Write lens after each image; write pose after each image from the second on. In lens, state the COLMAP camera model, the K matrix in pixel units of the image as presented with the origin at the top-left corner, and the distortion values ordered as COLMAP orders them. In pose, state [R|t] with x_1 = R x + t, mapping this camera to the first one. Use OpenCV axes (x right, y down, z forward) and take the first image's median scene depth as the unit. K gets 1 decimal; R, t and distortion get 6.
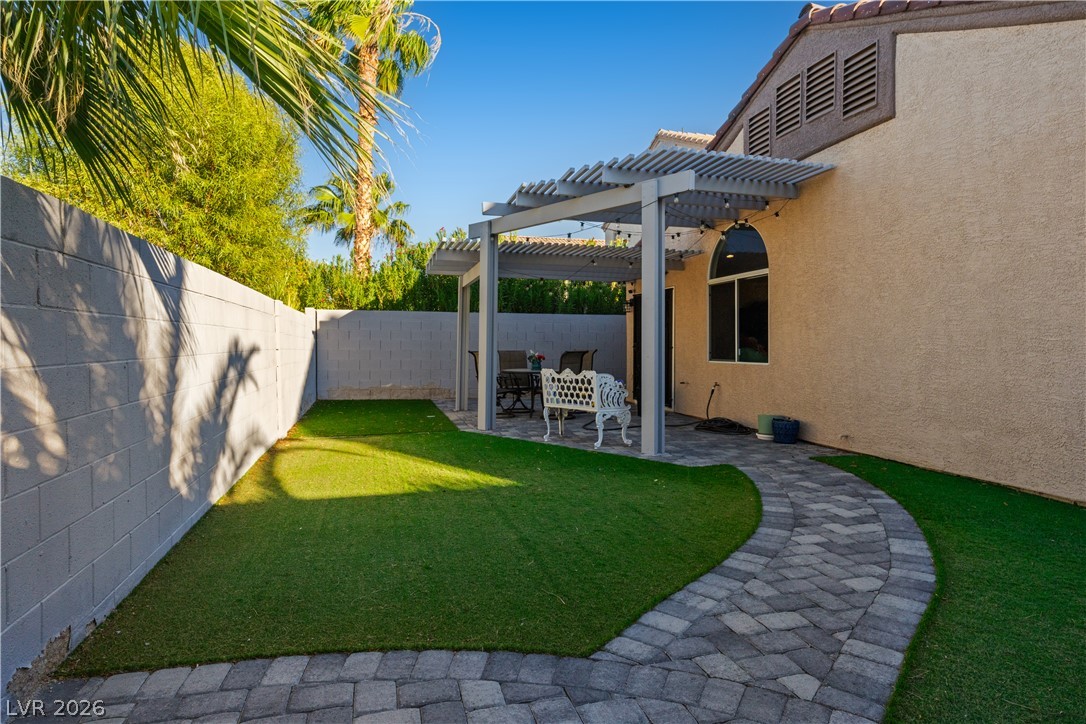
lens RADIAL K [[607.5, 0, 567.7], [0, 607.5, 350.3], [0, 0, 1]] dist [0.002393, 0.000736]
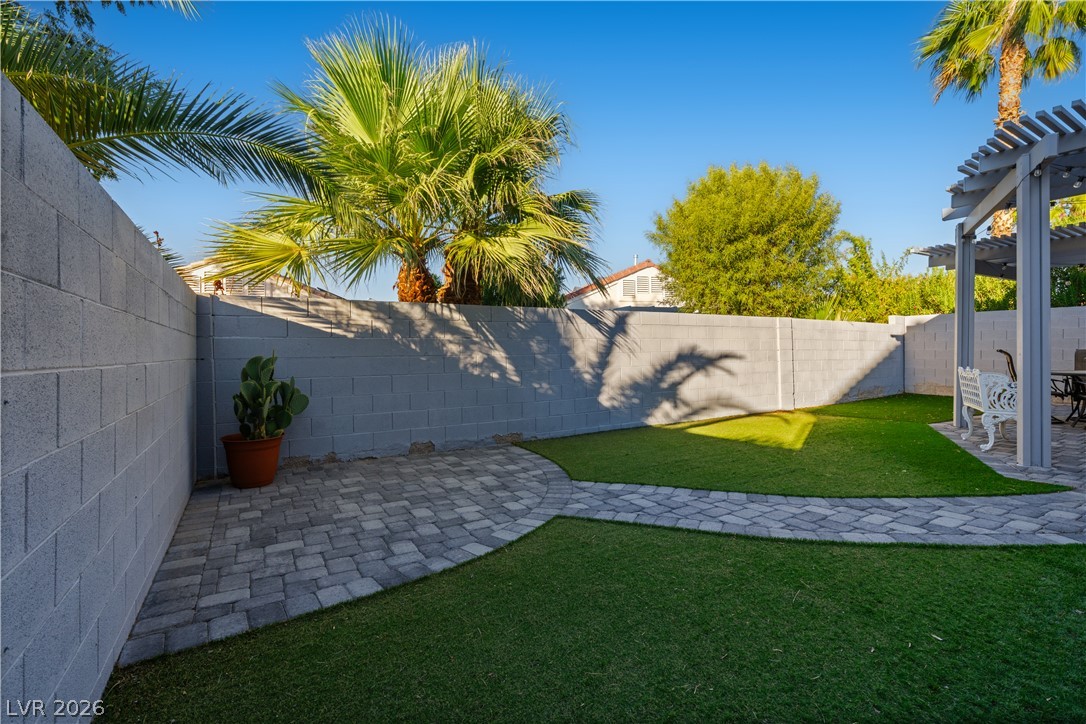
lens RADIAL K [[505.5, 0, 548.9], [0, 505.5, 337.2], [0, 0, 1]] dist [-0.007634, 0.000330]
pose [[0.251641, -0.037353, -0.967099, 1.601671], [0.007005, 0.999299, -0.036774, 0.019179], [0.967795, 0.002480, 0.251727, 0.349691]]
